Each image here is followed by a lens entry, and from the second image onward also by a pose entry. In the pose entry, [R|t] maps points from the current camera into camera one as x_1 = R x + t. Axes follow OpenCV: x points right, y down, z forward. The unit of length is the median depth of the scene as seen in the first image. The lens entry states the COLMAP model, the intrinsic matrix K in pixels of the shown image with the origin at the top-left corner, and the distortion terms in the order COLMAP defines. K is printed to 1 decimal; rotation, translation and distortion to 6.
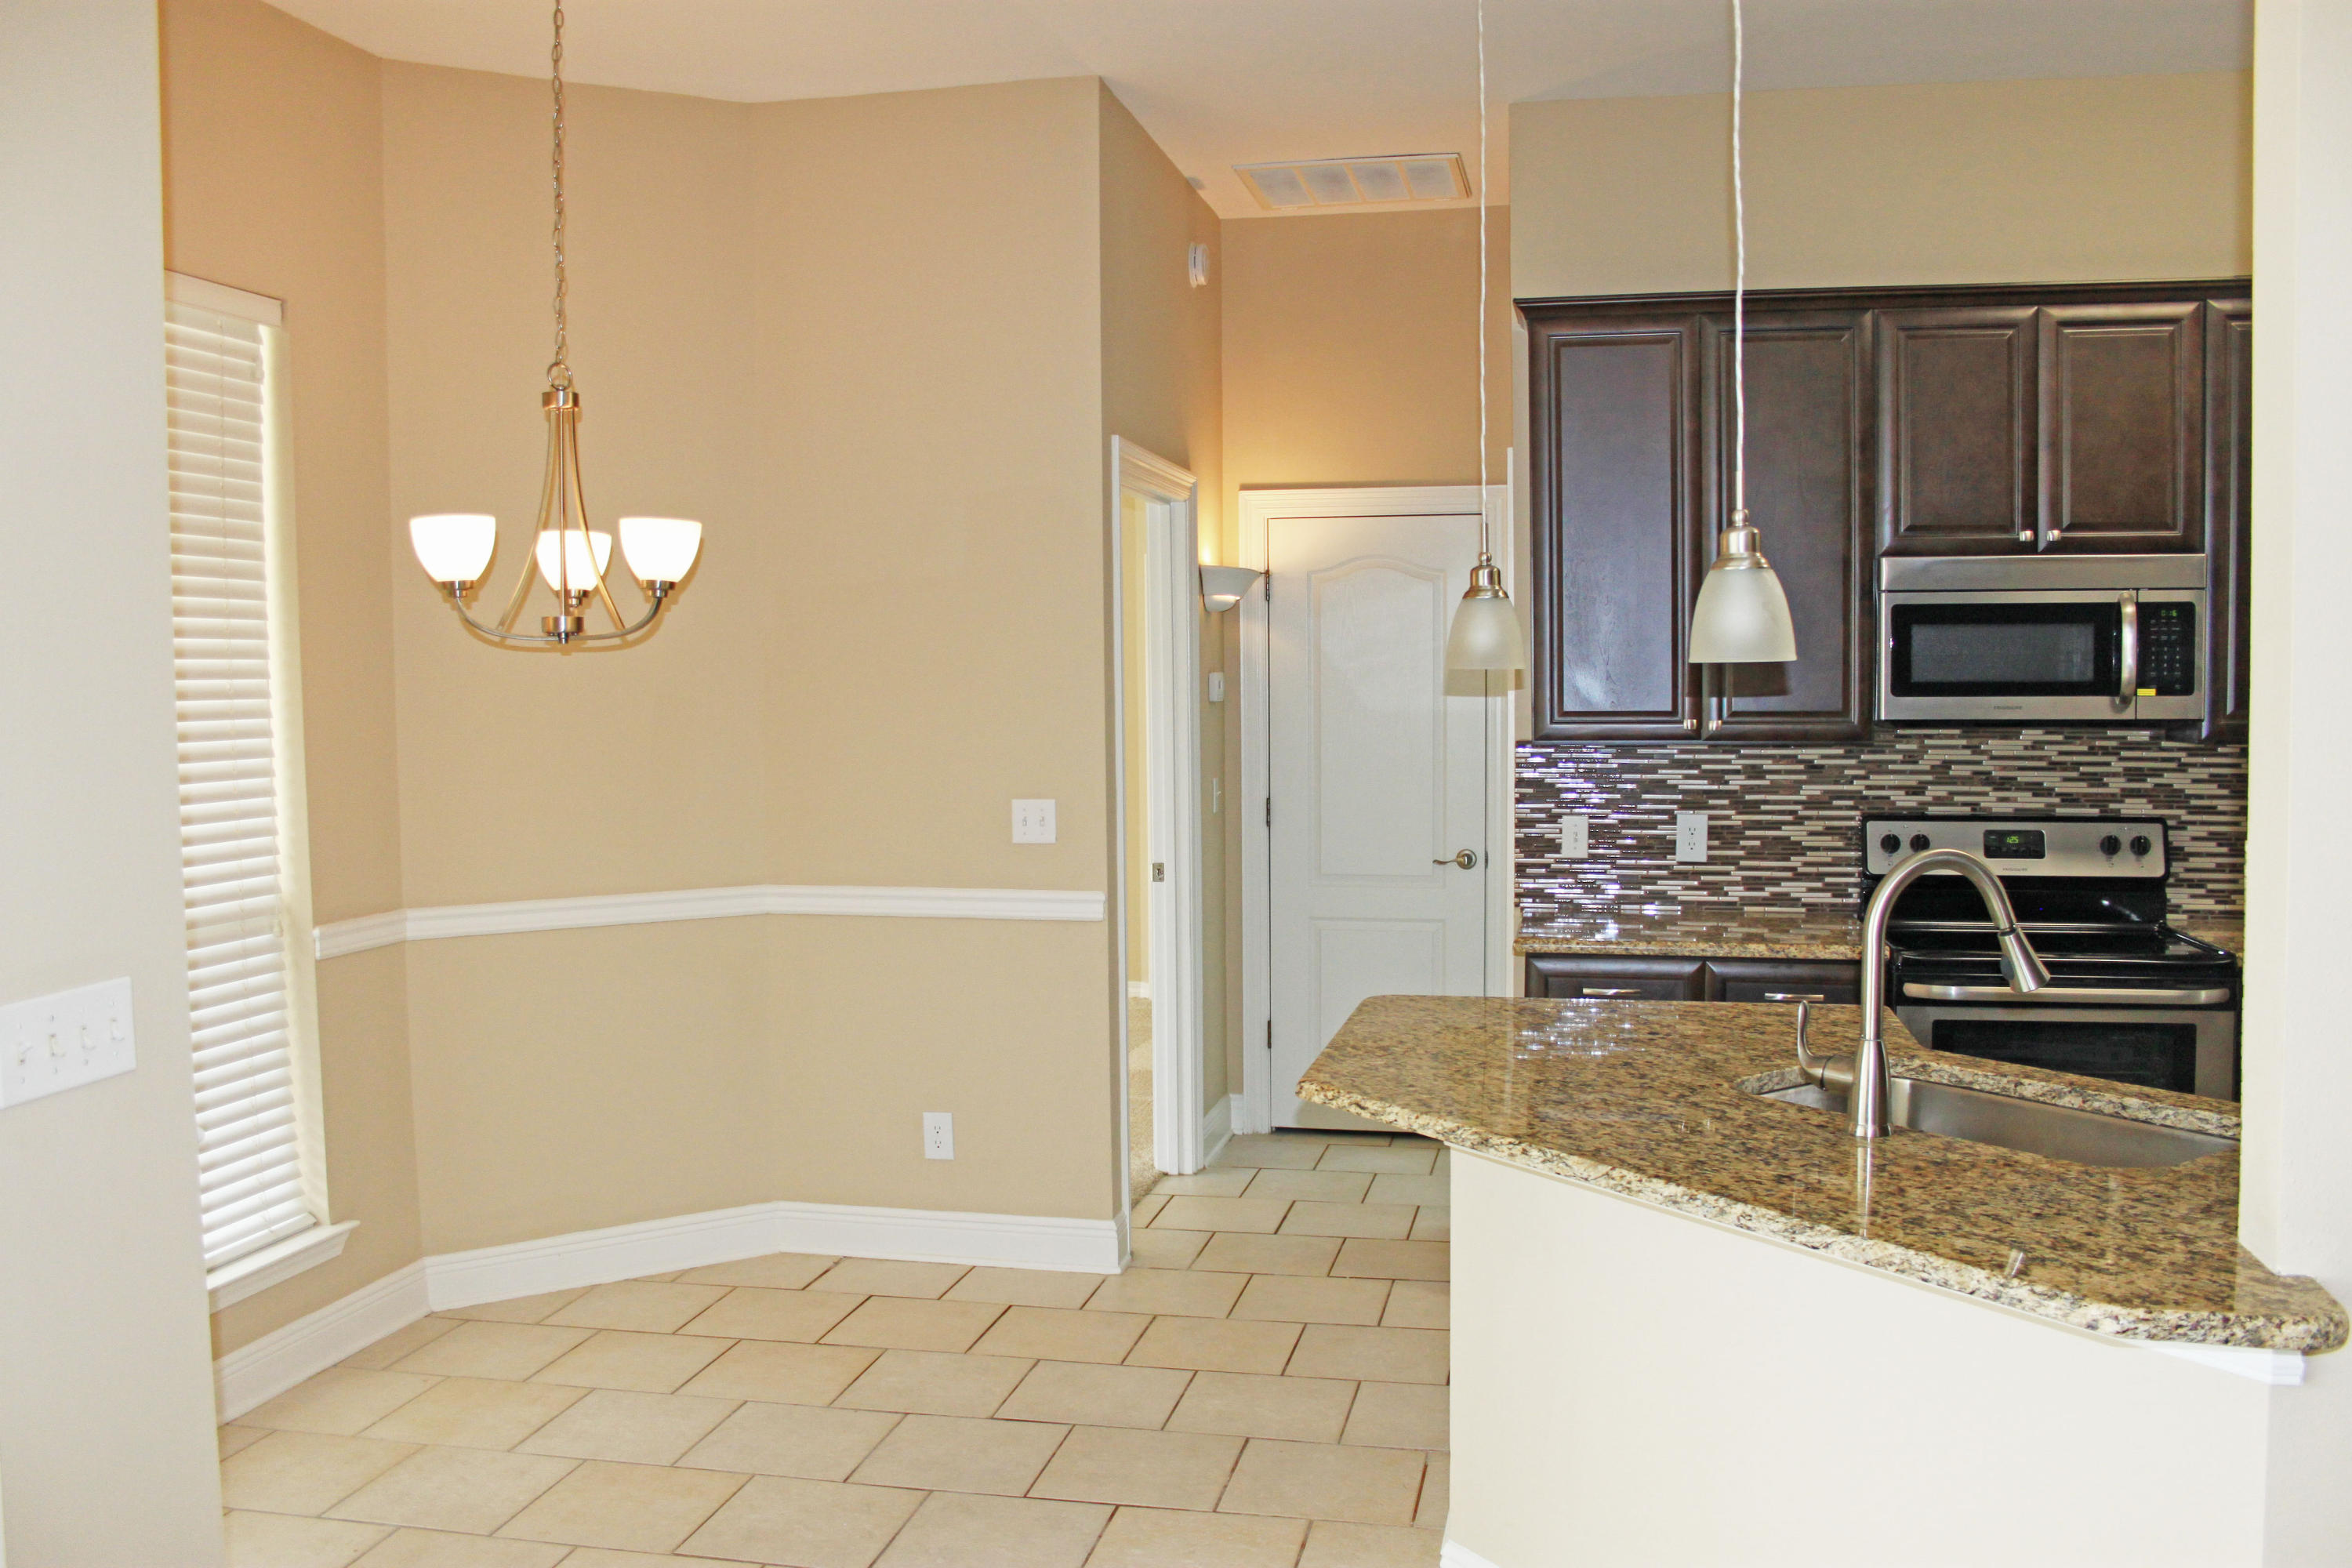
lens RADIAL K [[1971.3, 0, 1176.9], [0, 1971.3, 781.4], [0, 0, 1]] dist [-0.042849, 0.005014]
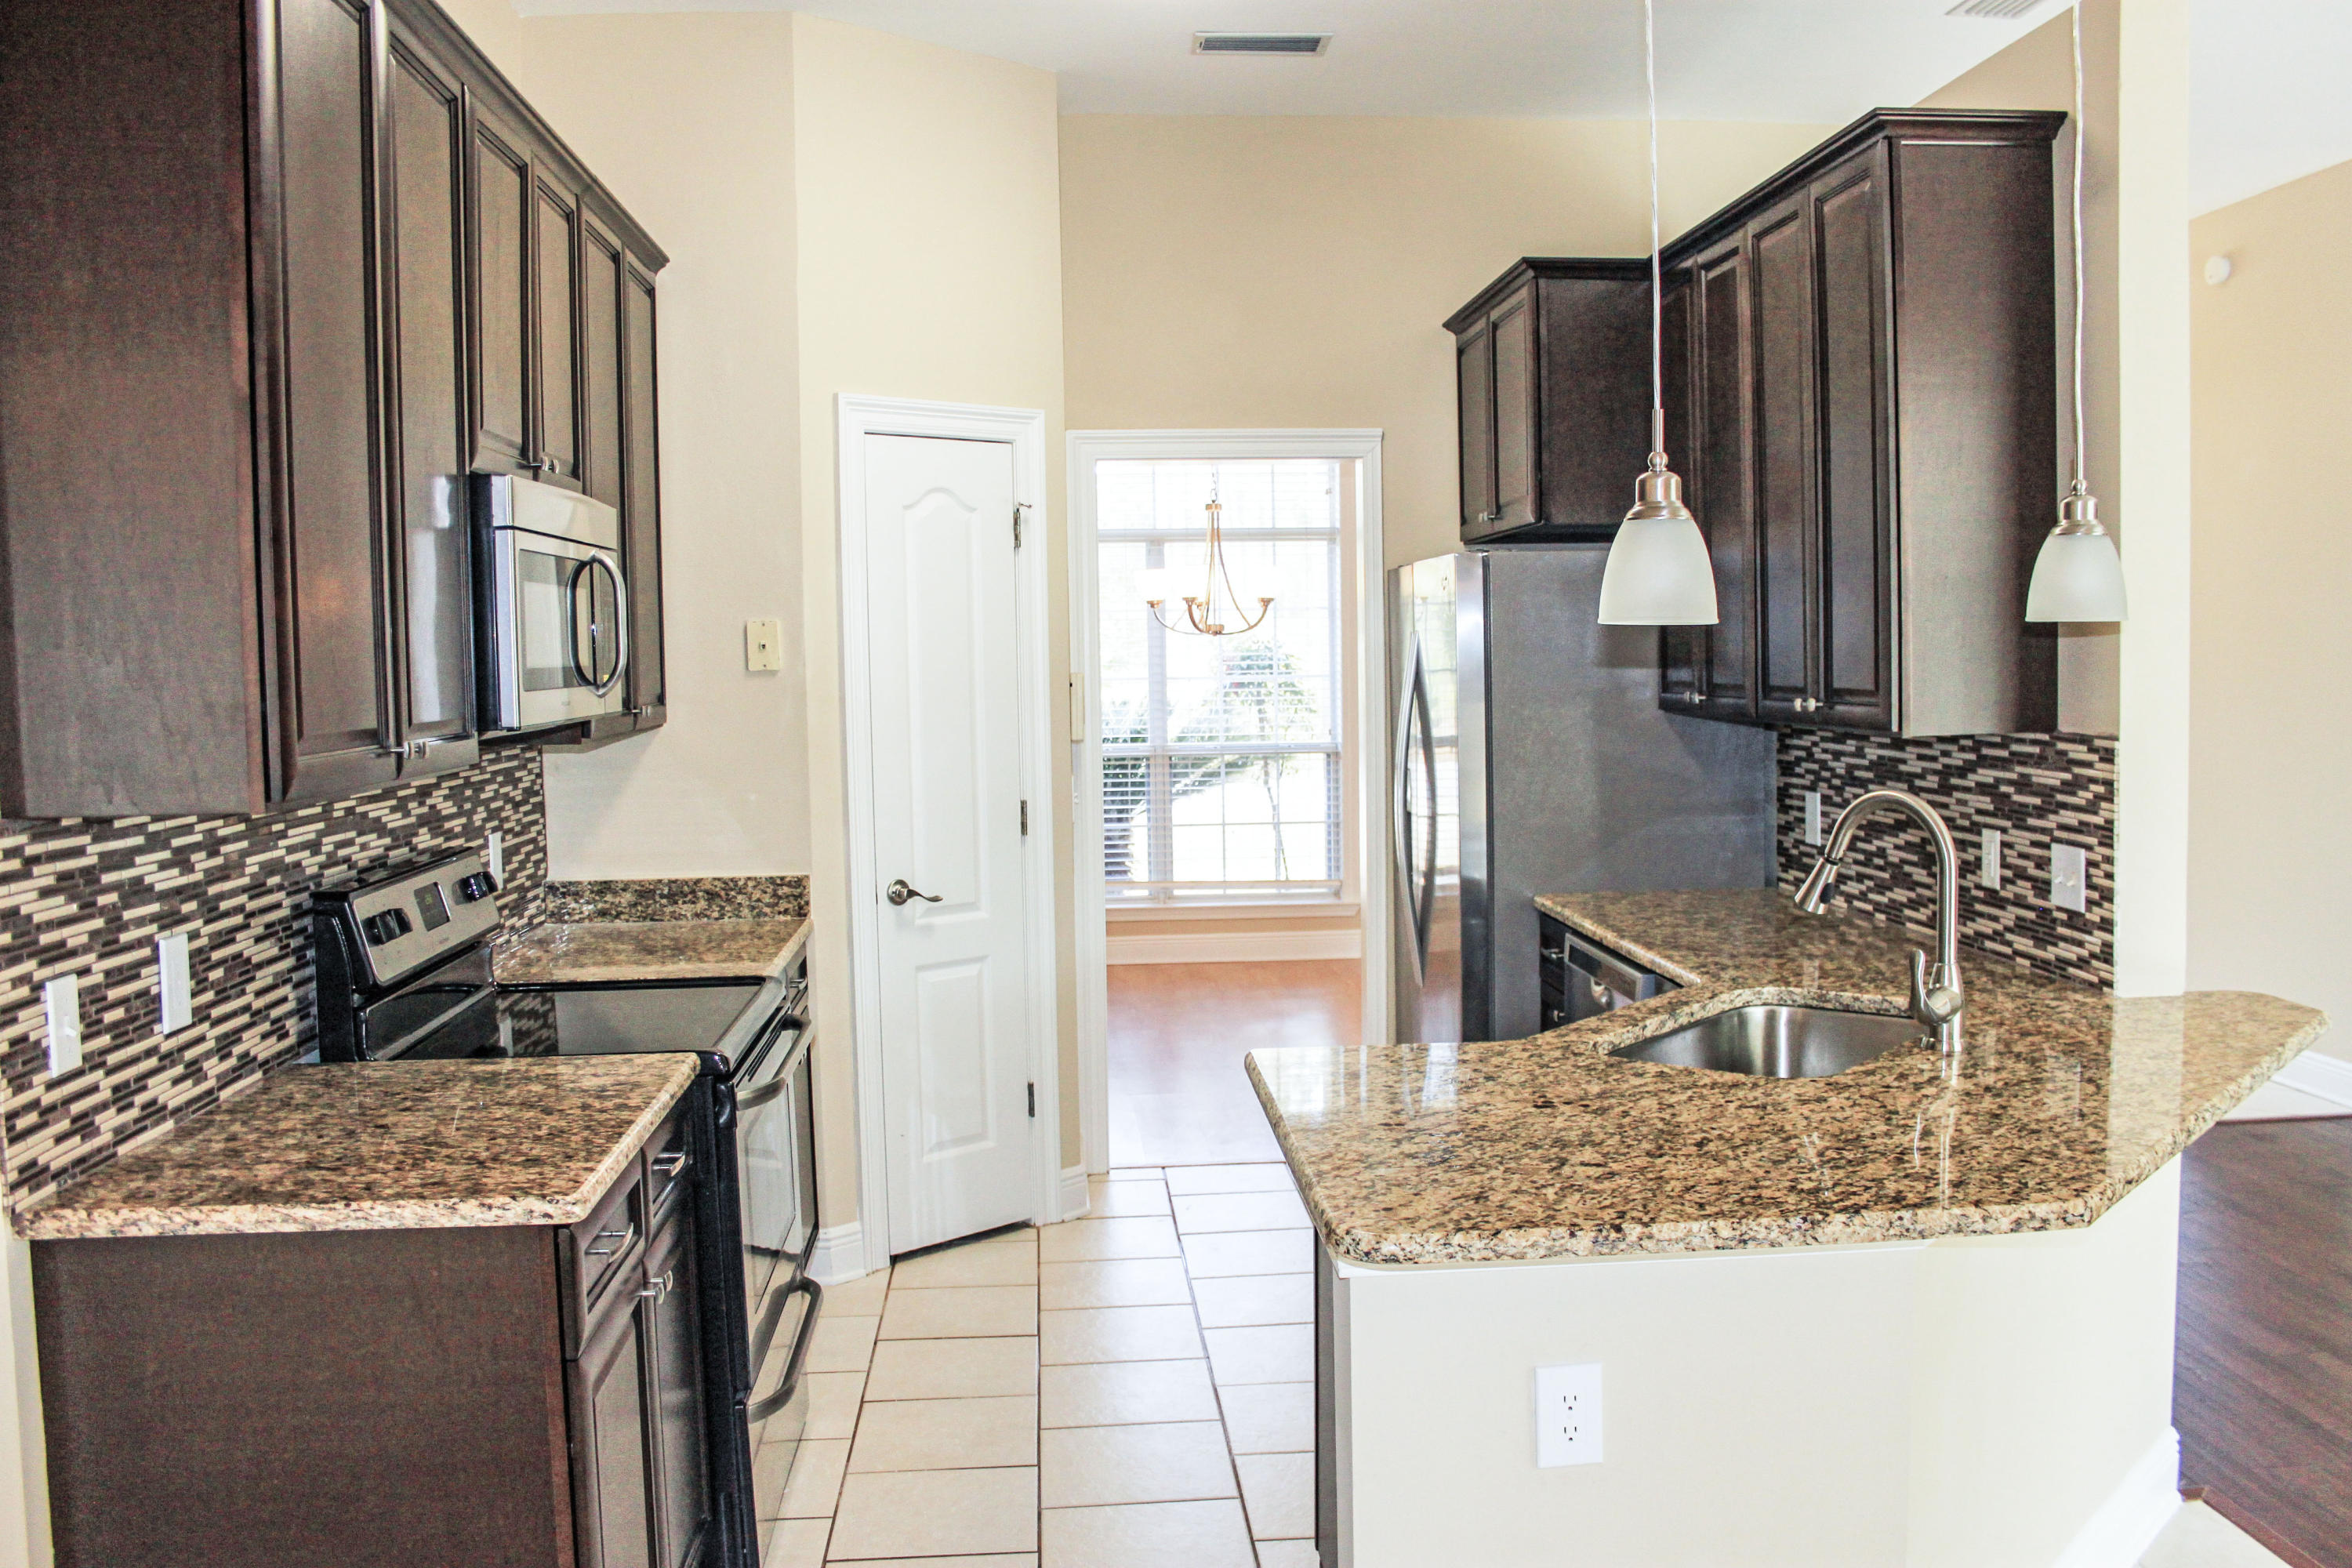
lens RADIAL K [[1971.3, 0, 1175.4], [0, 1971.3, 779.1], [0, 0, 1]] dist [-0.042849, 0.005014]
pose [[-0.269711, -0.053935, 0.961430, -0.295237], [0.067892, 0.994880, 0.074858, -0.044684], [-0.960545, 0.085464, -0.264668, 0.879771]]
